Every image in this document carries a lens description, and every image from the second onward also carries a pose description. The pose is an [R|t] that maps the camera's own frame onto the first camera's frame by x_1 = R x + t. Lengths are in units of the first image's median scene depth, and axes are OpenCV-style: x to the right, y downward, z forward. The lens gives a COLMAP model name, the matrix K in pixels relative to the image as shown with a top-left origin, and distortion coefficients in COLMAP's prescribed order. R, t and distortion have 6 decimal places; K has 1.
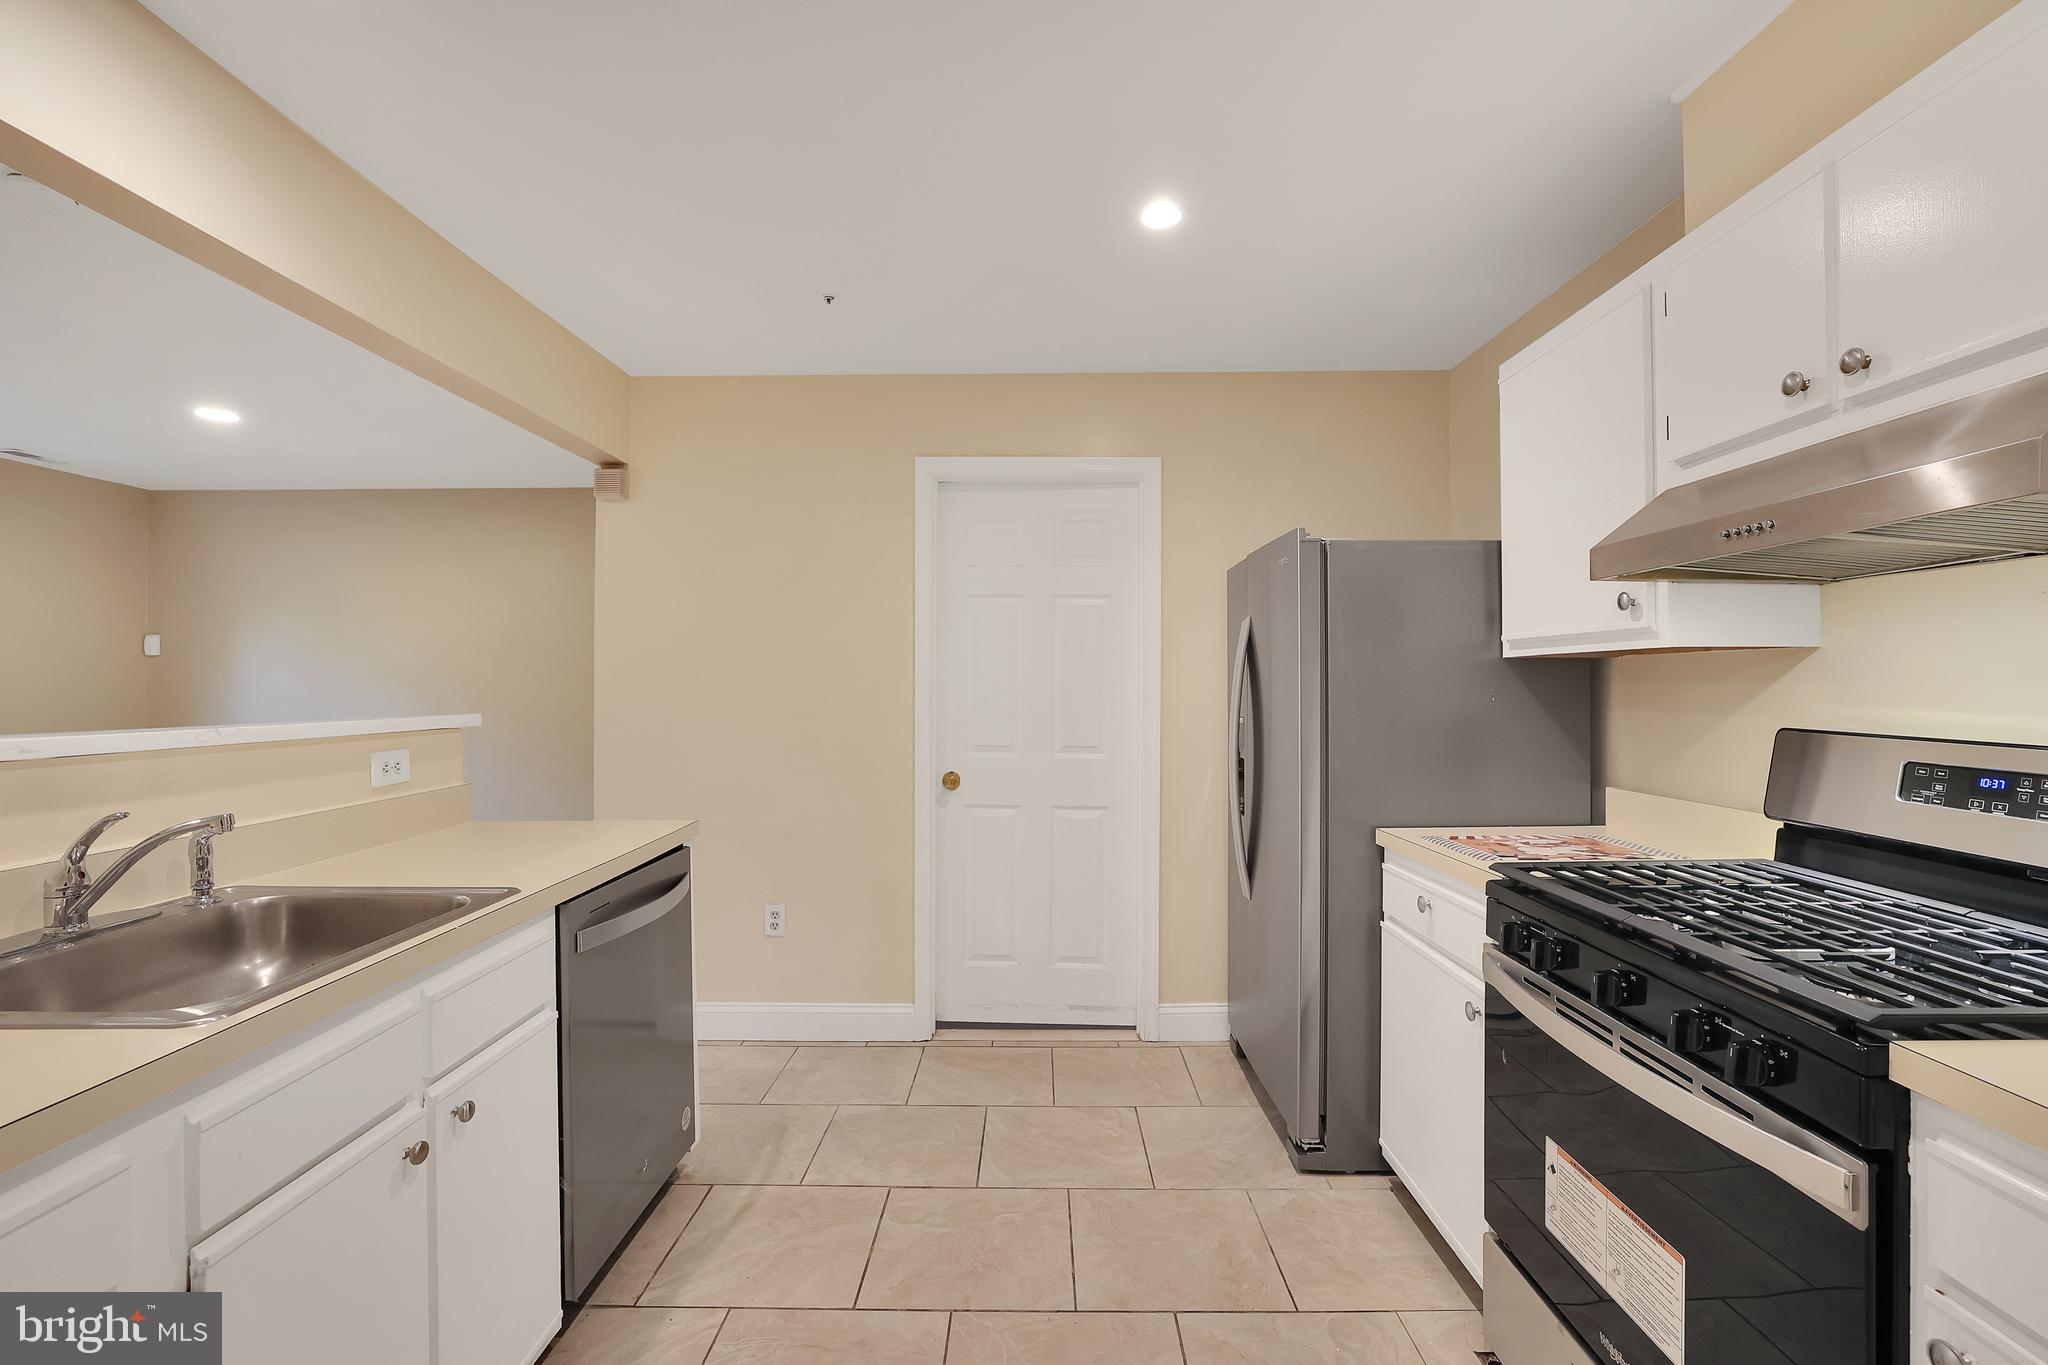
lens RADIAL K [[888.6, 0, 1024.0], [0, 888.6, 682.5], [0, 0, 1]] dist [-0.050571, 0.015972]
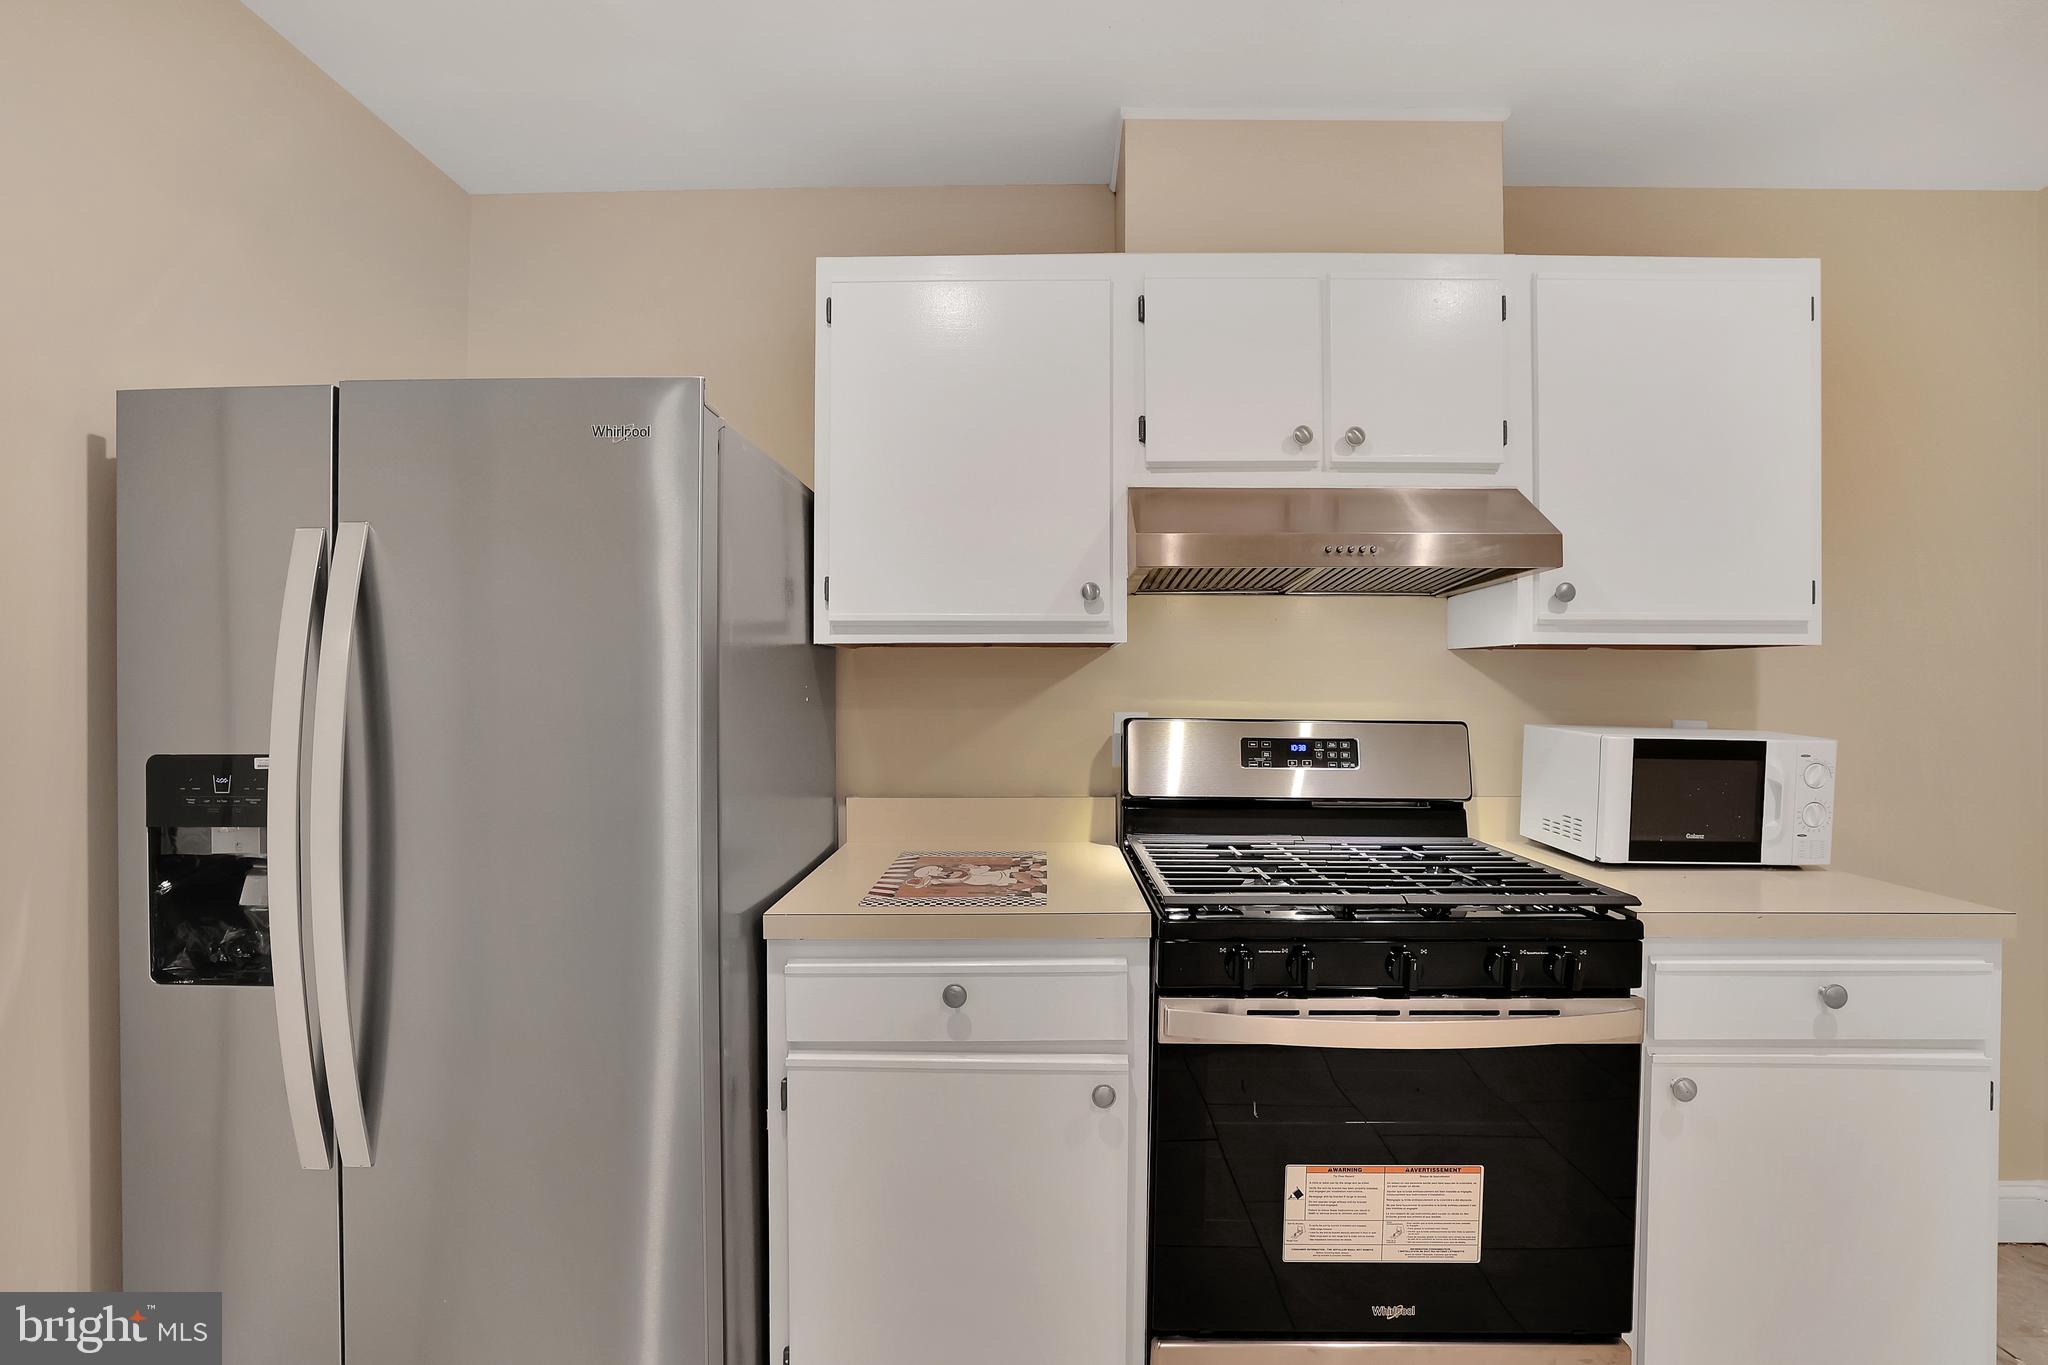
lens RADIAL K [[888.6, 0, 1024.0], [0, 888.6, 682.5], [0, 0, 1]] dist [-0.050571, 0.015972]
pose [[0.010618, -0.002762, 0.999940, -0.218961], [-0.004242, 0.999987, 0.002808, 0.002466], [-0.999935, -0.004271, 0.010606, 0.830698]]
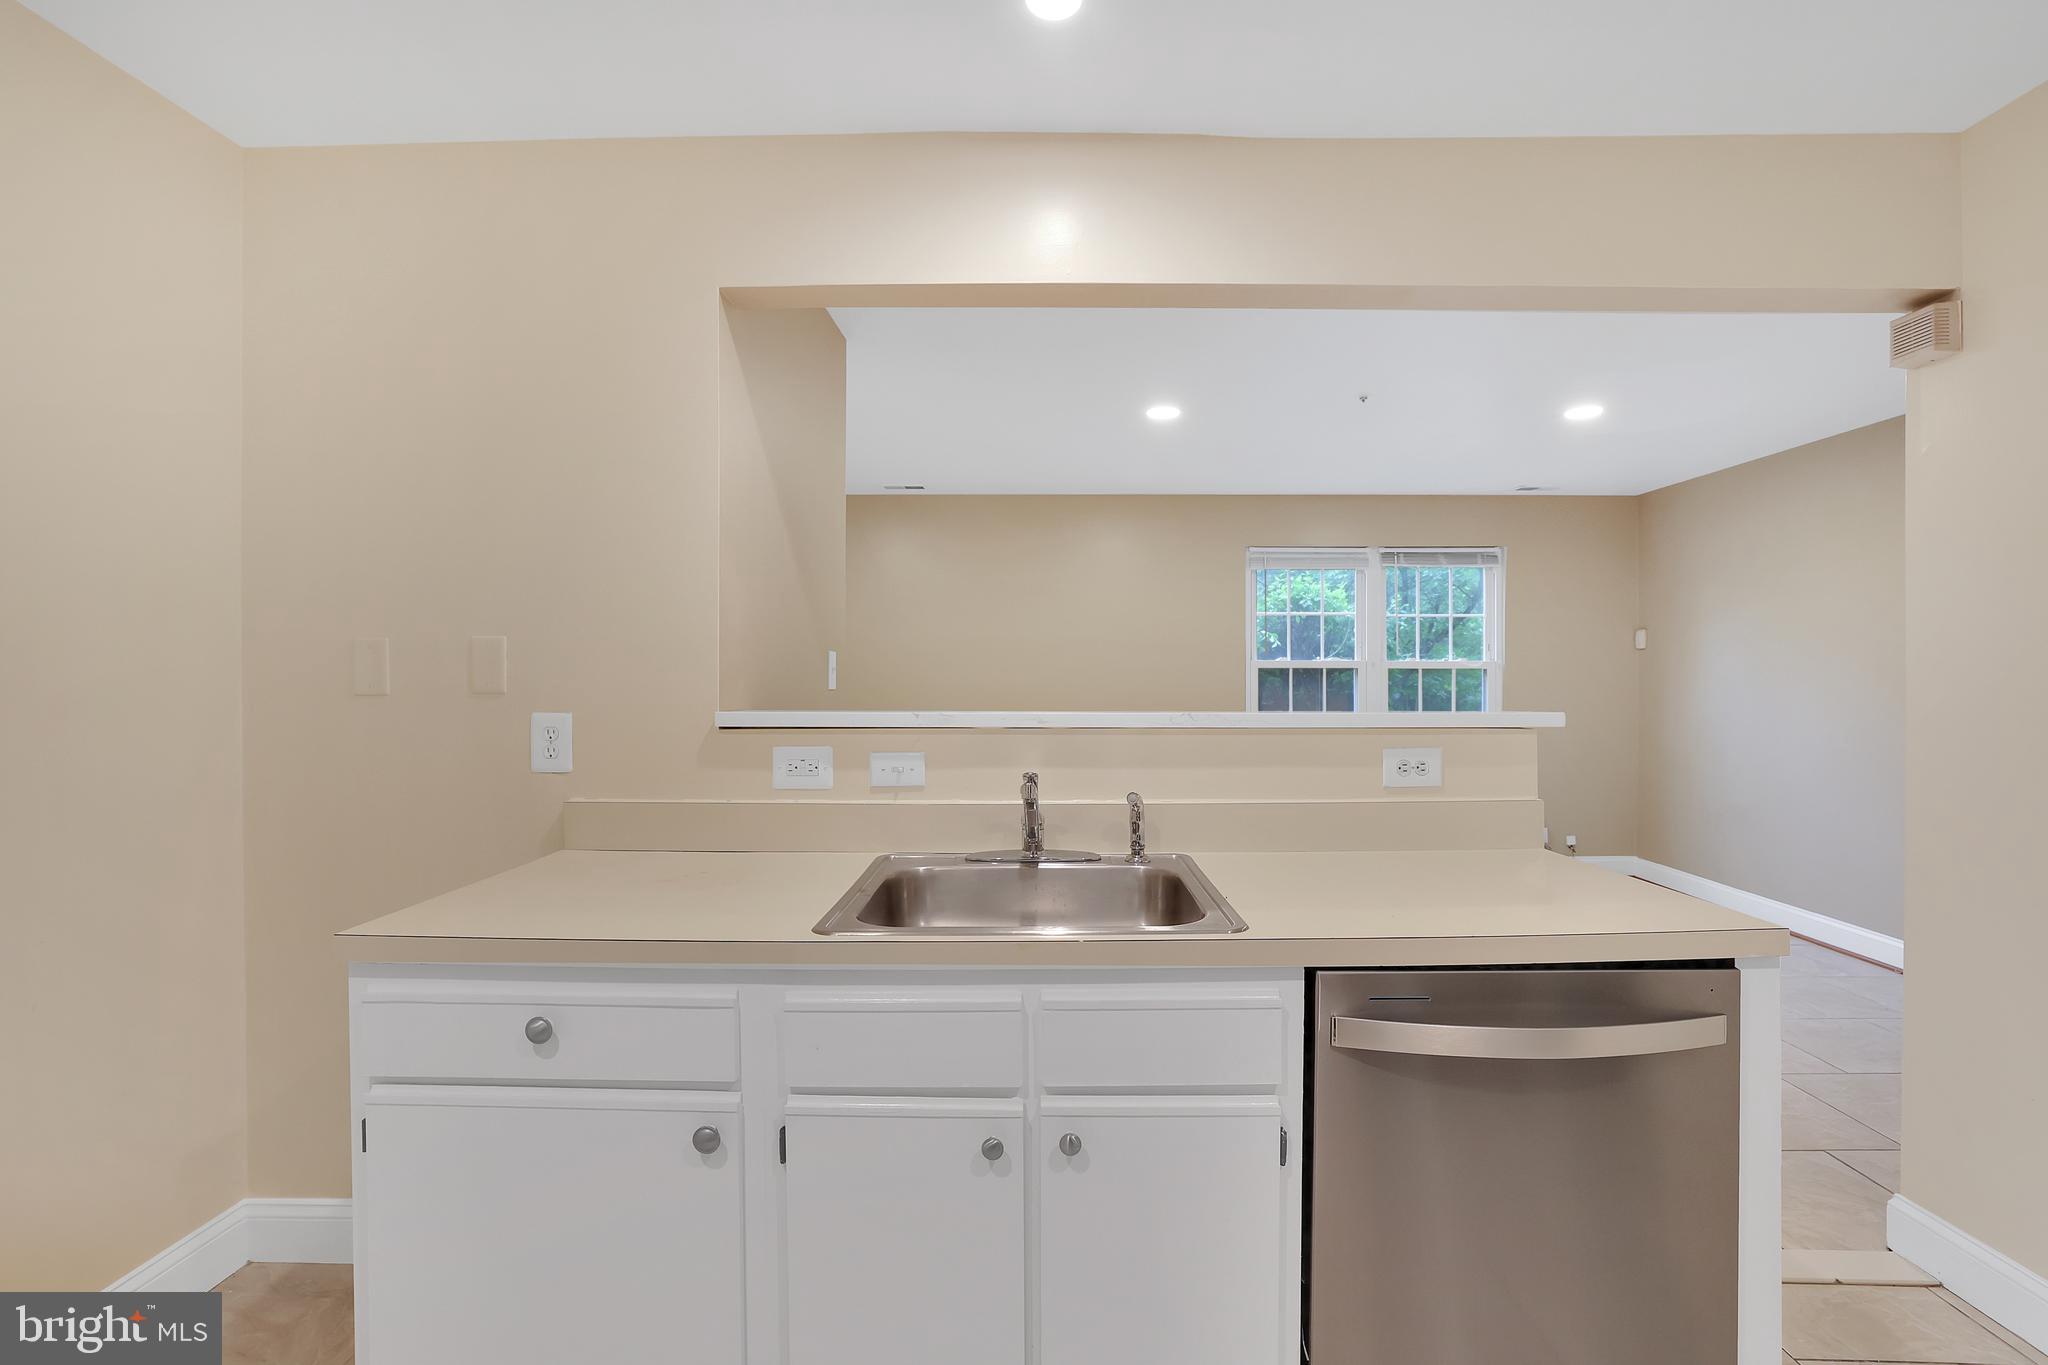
lens RADIAL K [[888.6, 0, 1024.0], [0, 888.6, 682.5], [0, 0, 1]] dist [-0.050571, 0.015972]
pose [[0.004036, 0.007656, -0.999963, 0.160372], [0.001329, 0.999970, 0.007661, 0.003523], [0.999991, -0.001360, 0.004026, 0.565526]]
